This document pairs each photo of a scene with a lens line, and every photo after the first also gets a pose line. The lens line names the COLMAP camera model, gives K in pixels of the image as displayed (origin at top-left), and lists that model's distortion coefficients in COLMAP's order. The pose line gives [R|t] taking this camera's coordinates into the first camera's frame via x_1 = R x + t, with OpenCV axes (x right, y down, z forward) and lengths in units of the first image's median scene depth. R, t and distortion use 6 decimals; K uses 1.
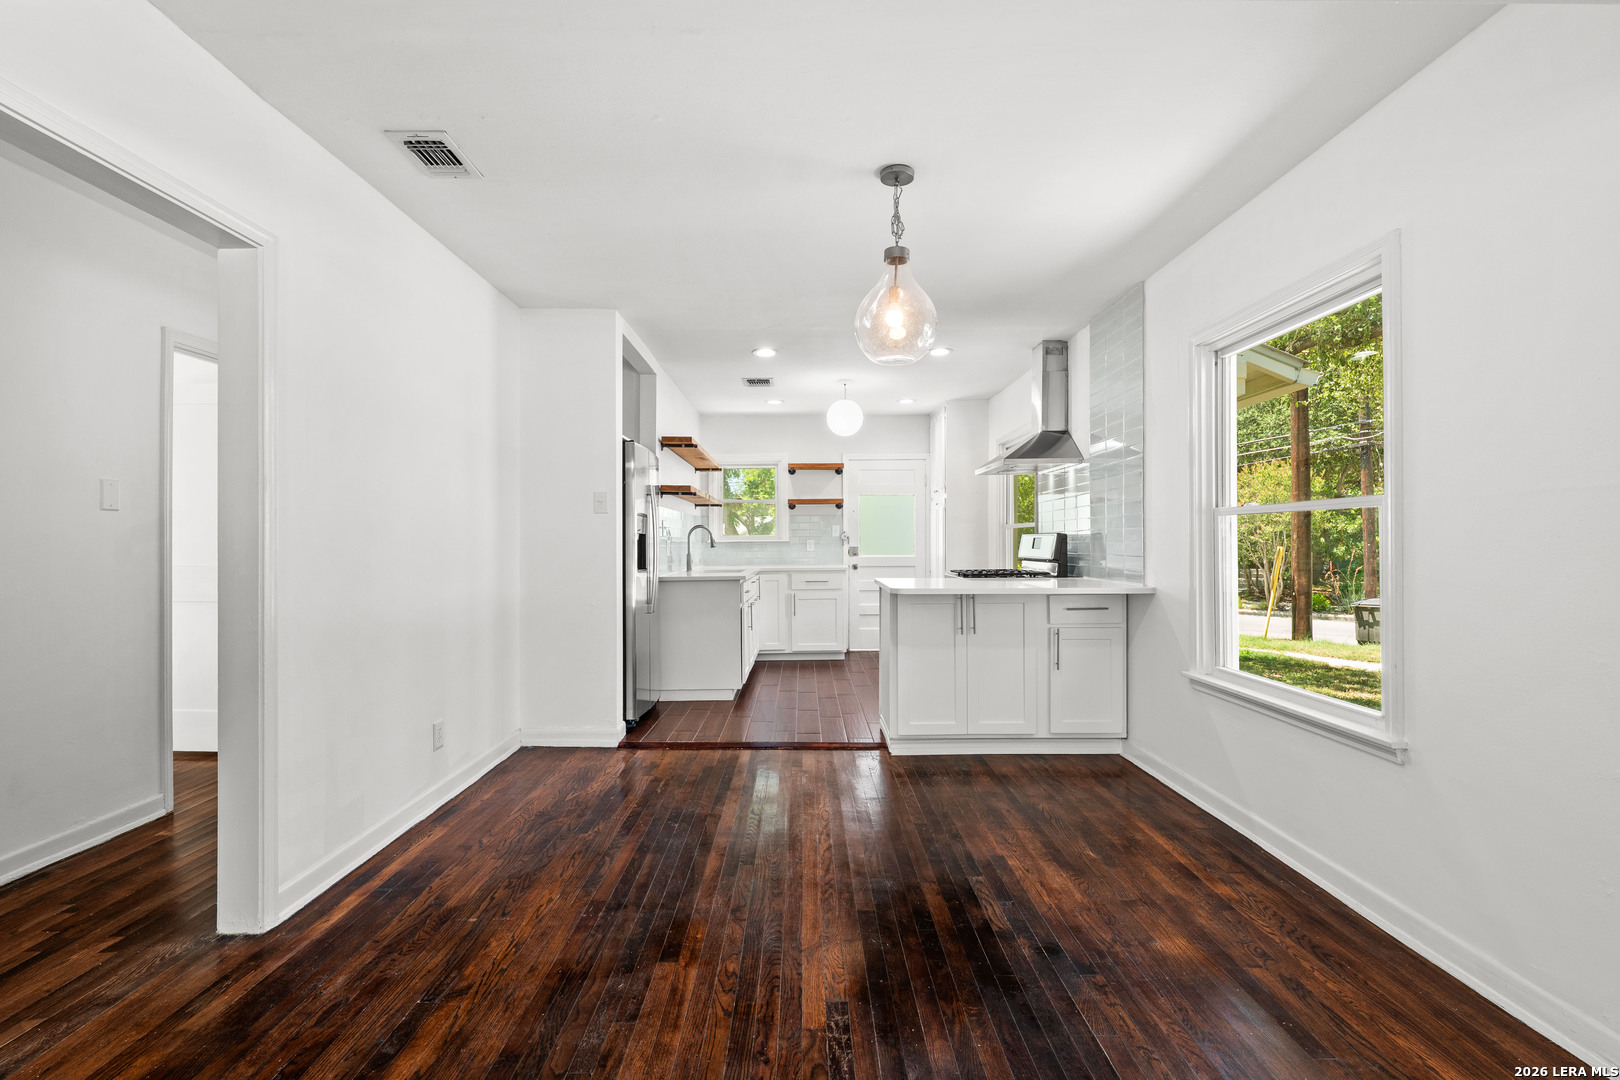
lens RADIAL K [[705.1, 0, 801.4], [0, 705.1, 530.8], [0, 0, 1]] dist [0.001245, 0.000056]
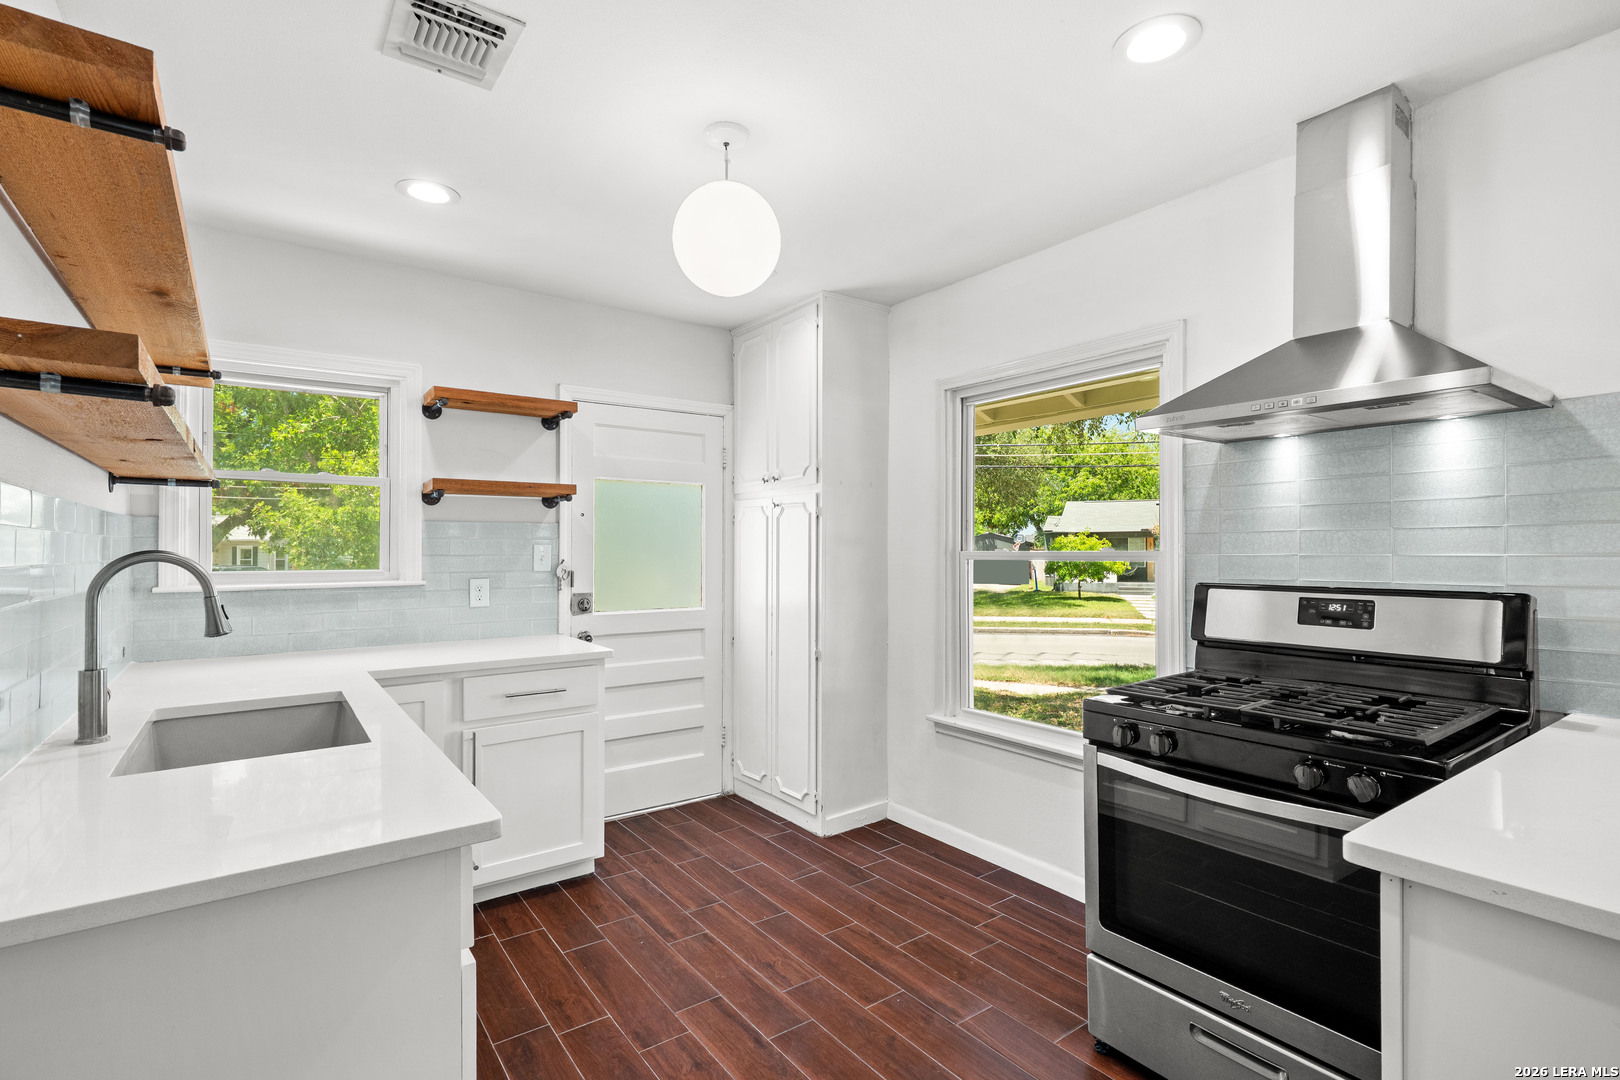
lens RADIAL K [[733.4, 0, 810.0], [0, 733.4, 540.0], [0, 0, 1]] dist [-0.024593, 0.000136]
pose [[0.794268, 0.003193, 0.607560, -0.094056], [-0.009035, 0.999938, 0.006556, -0.015285], [-0.607501, -0.010696, 0.794247, 0.541896]]
